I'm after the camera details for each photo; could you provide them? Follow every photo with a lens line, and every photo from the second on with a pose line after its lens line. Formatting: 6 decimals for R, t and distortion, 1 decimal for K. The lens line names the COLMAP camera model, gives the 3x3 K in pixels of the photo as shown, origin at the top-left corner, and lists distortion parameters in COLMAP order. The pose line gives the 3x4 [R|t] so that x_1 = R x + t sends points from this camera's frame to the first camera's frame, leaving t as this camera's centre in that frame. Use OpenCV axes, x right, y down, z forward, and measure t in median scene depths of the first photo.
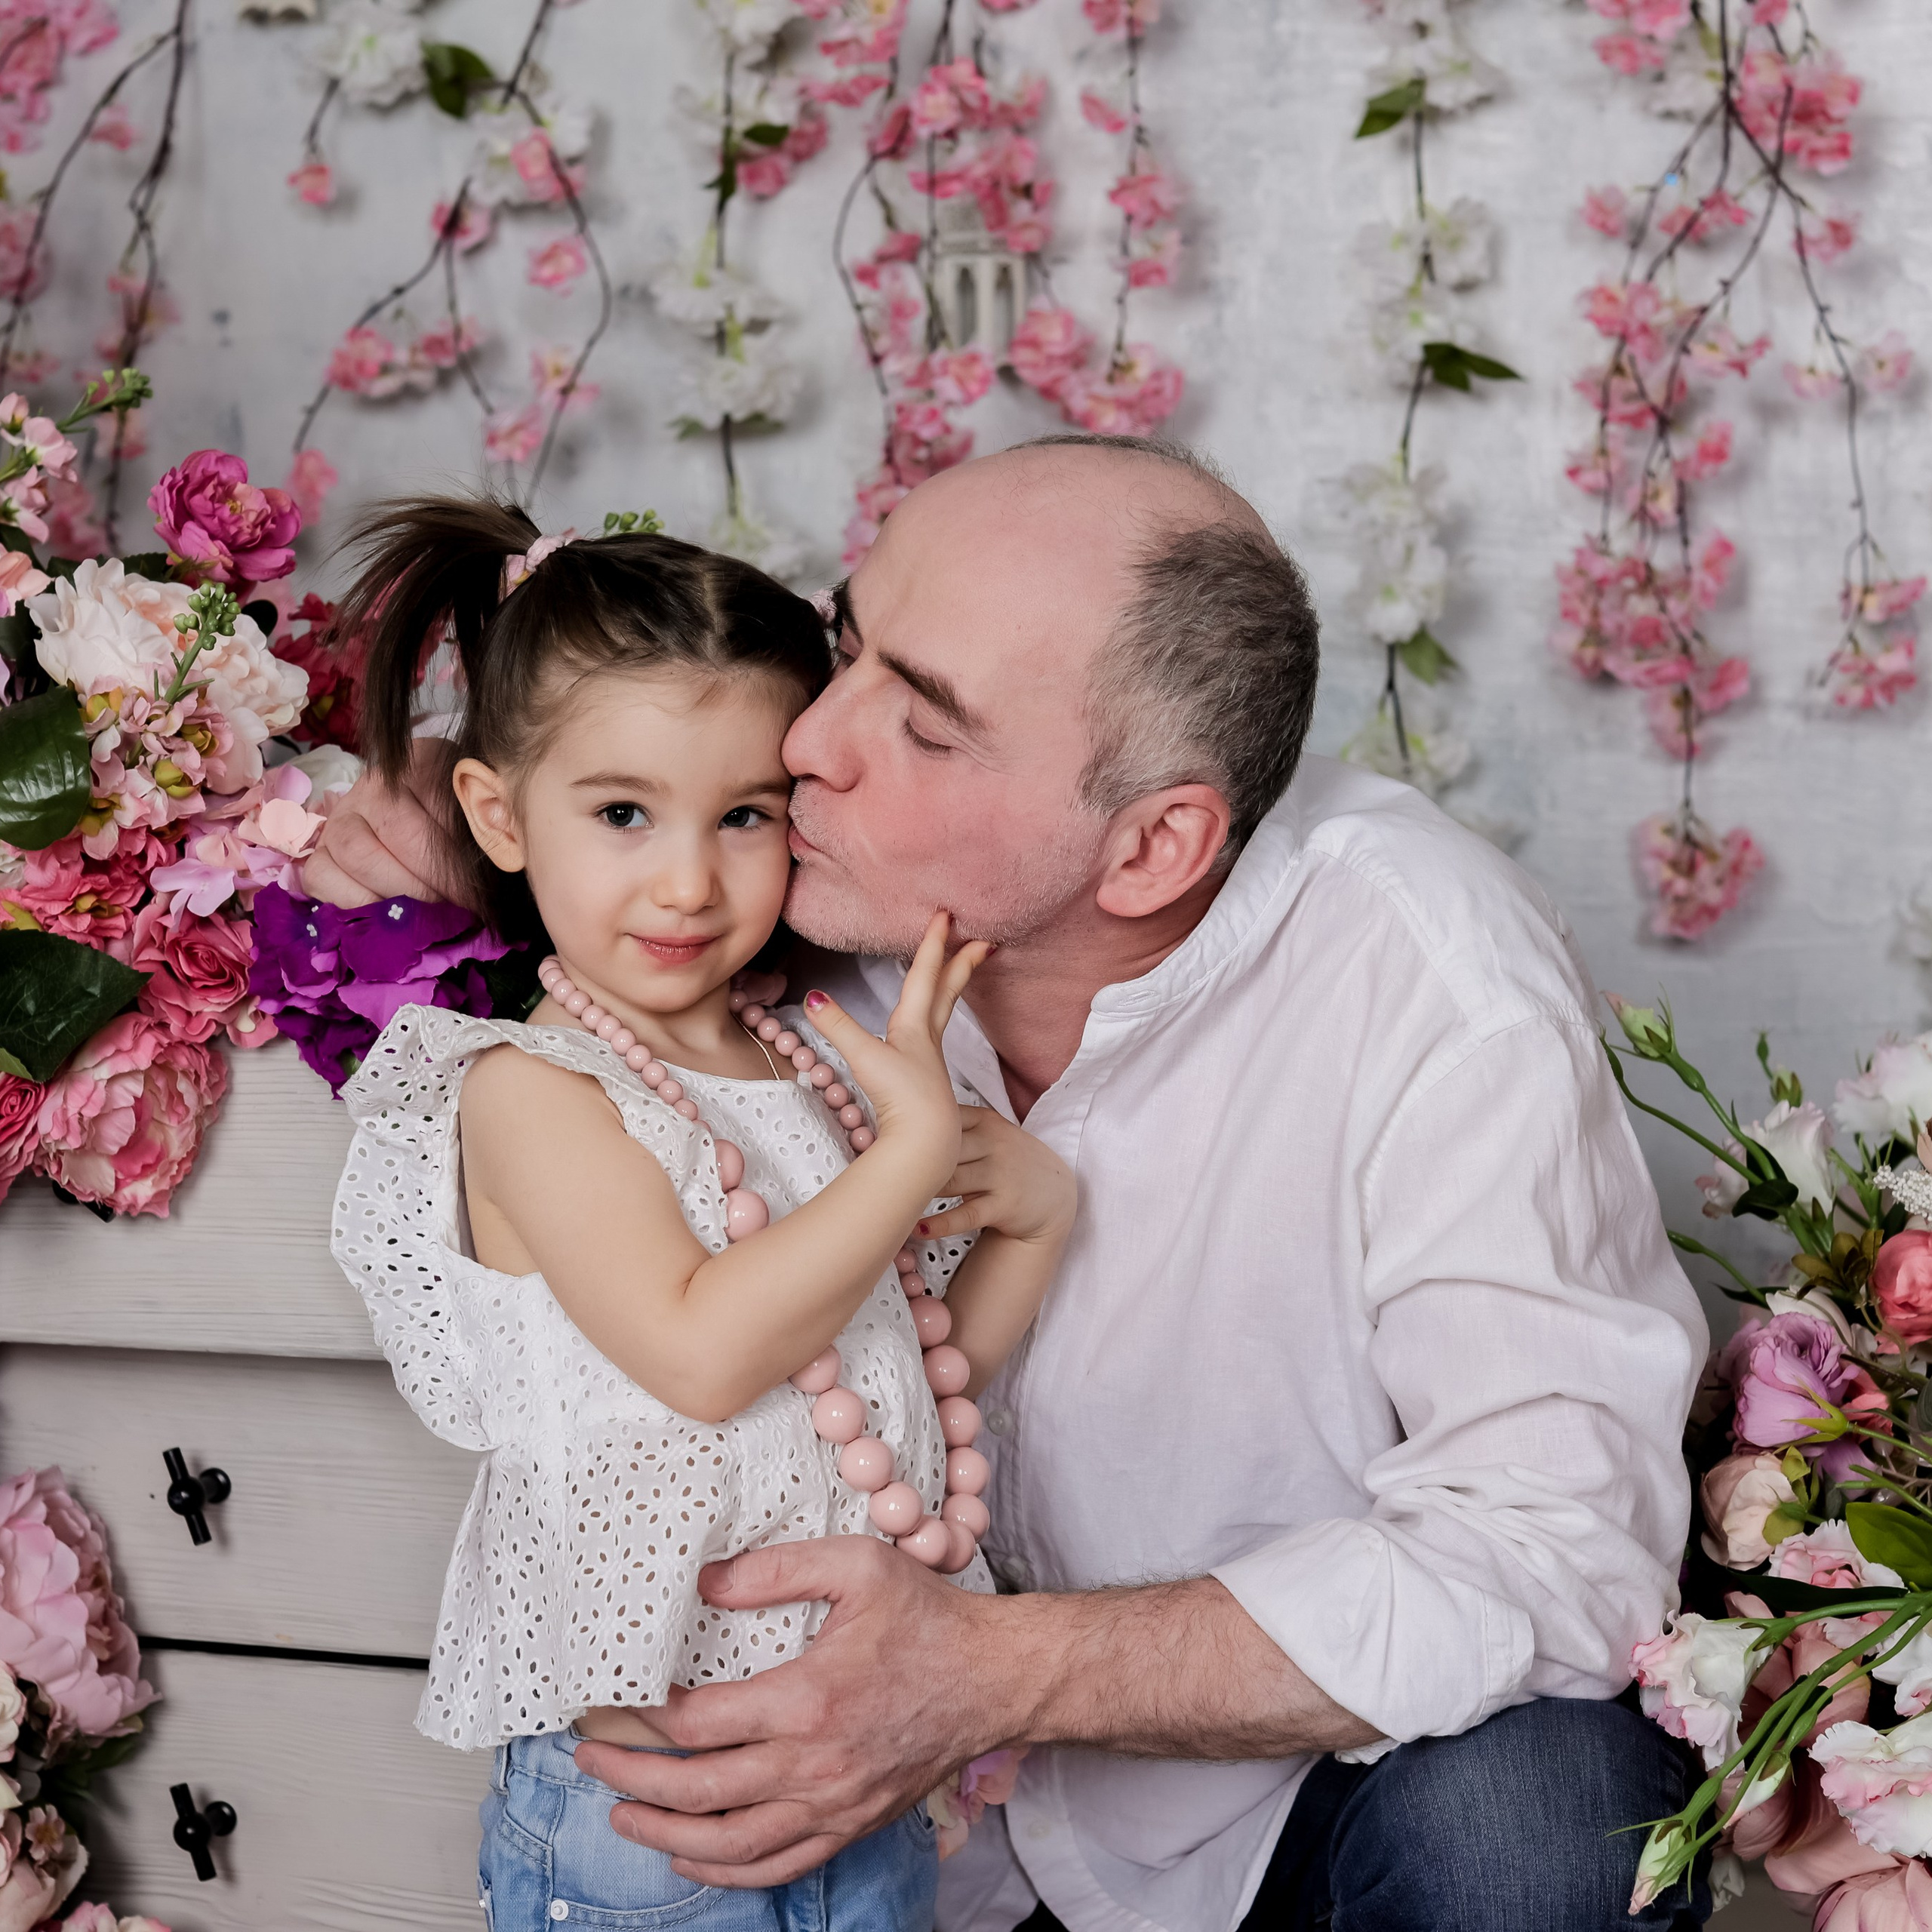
lens RADIAL K [[4525.9, 0, 1047.7], [0, 4525.9, 961.6], [0, 0, 1]] dist [-0.140984, 0.354701]
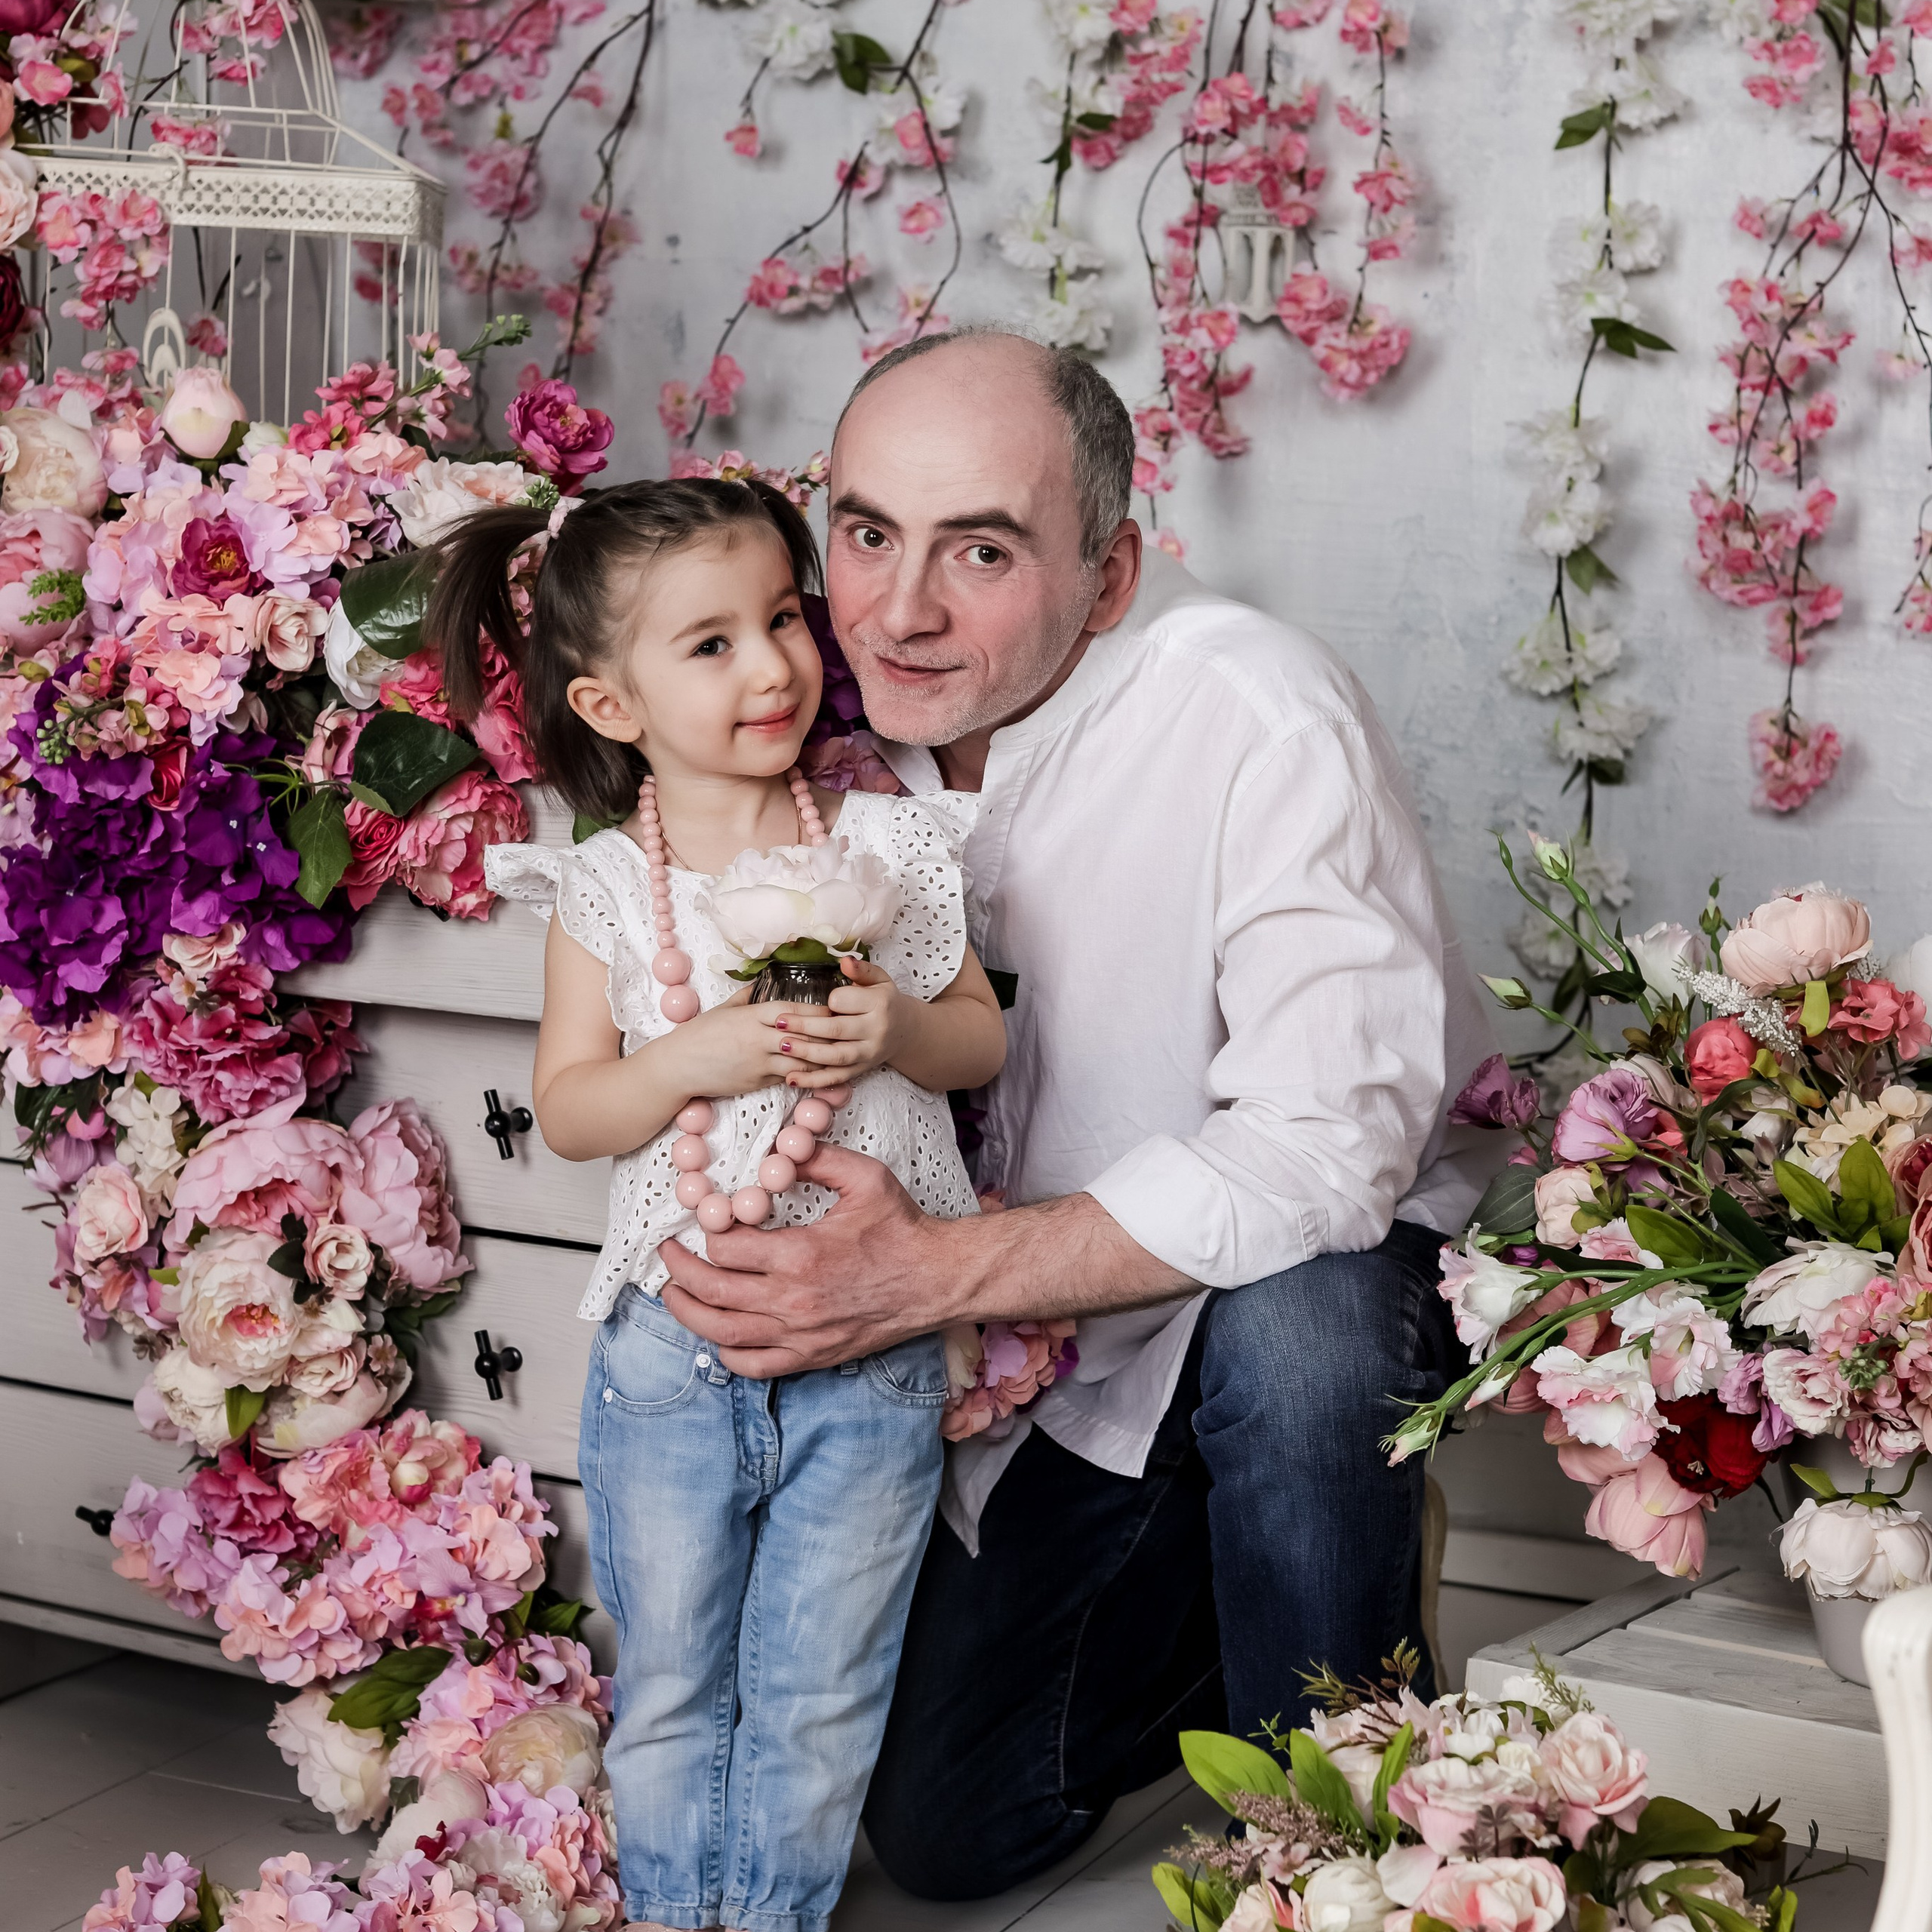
lens RADIAL K [[4422.4, 0, 966.0], [0, 4422.4, 966.0], [0, 0, 1]] dist [-0.054332, -0.396023]
pose [[0.986180, 0.070118, -0.150108, 0.105702], [-0.064848, 0.997104, 0.039723, 0.003957], [0.152458, -0.029439, 0.987871, -0.228263]]
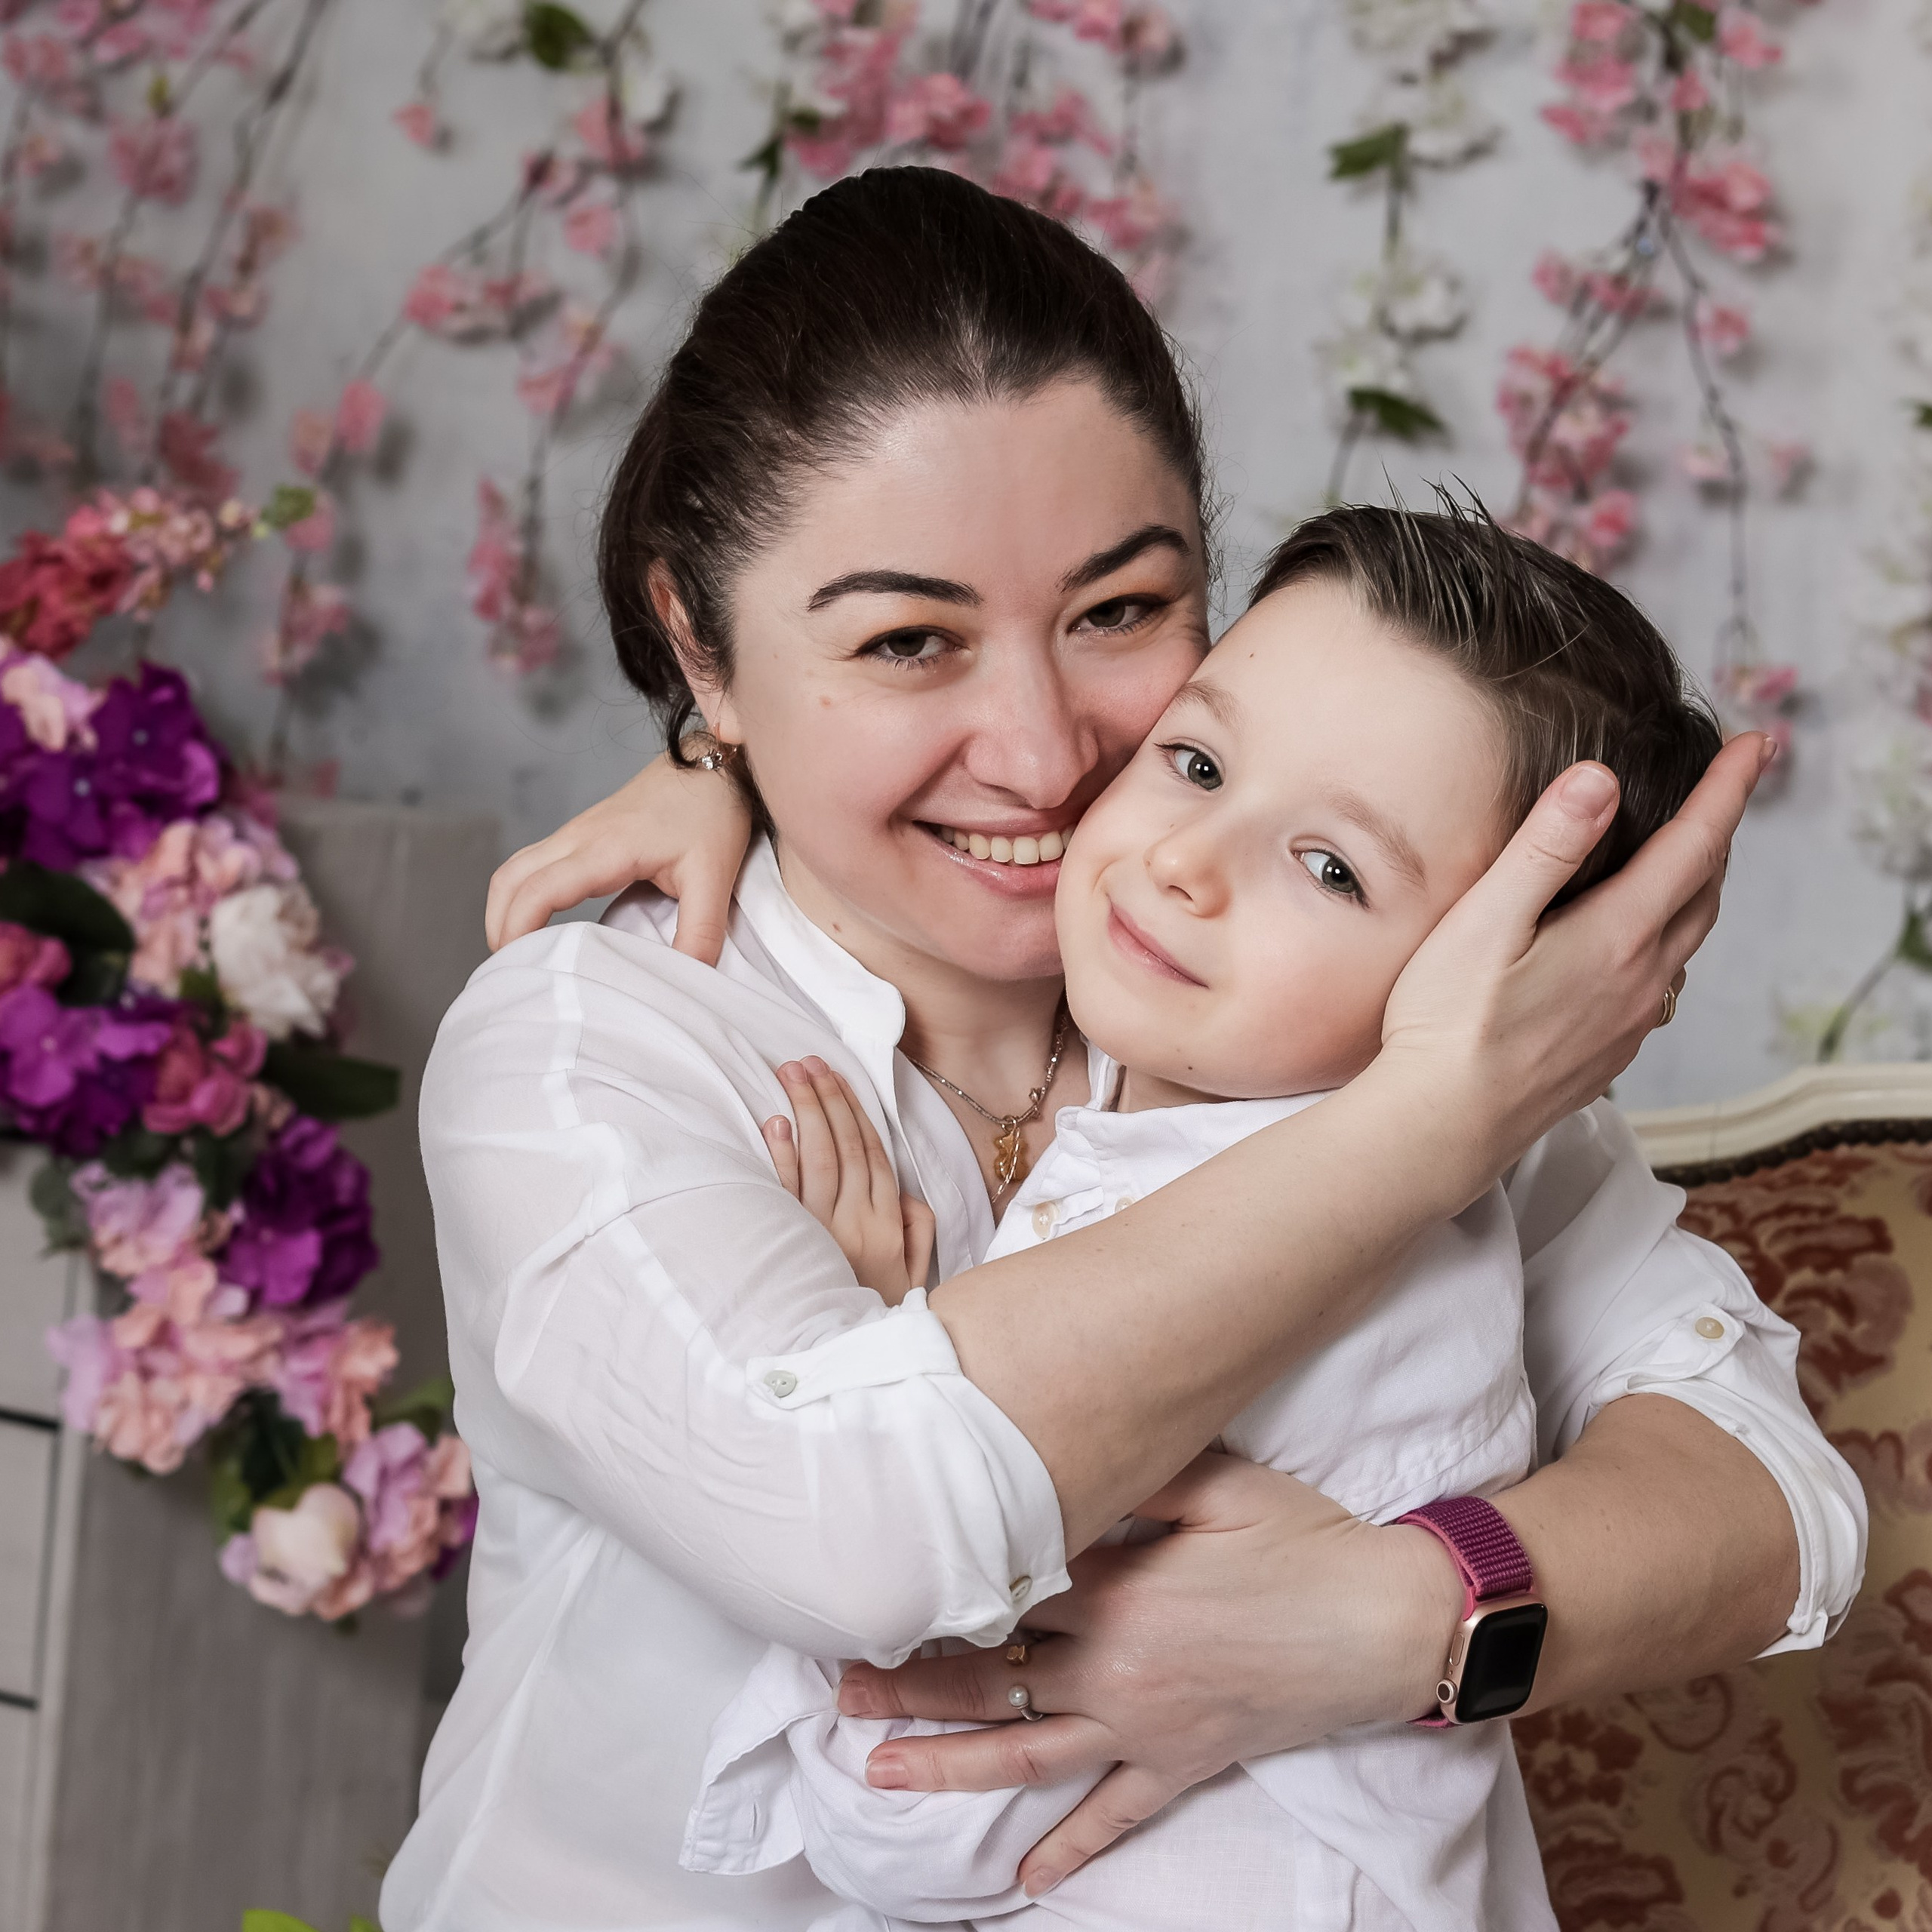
lens RADIAL K [[6079.1, 0, 966.0], [0, 6079.1, 966.0], [0, 0, 1]] dist [-0.096158, -0.600672]
pose [[0.966601, 0.121361, -0.225728, 0.321522], [-0.124527, 0.992216, 0.000216, 0.004234], [0.223997, 0.027901, 0.974190, -0.355443]]
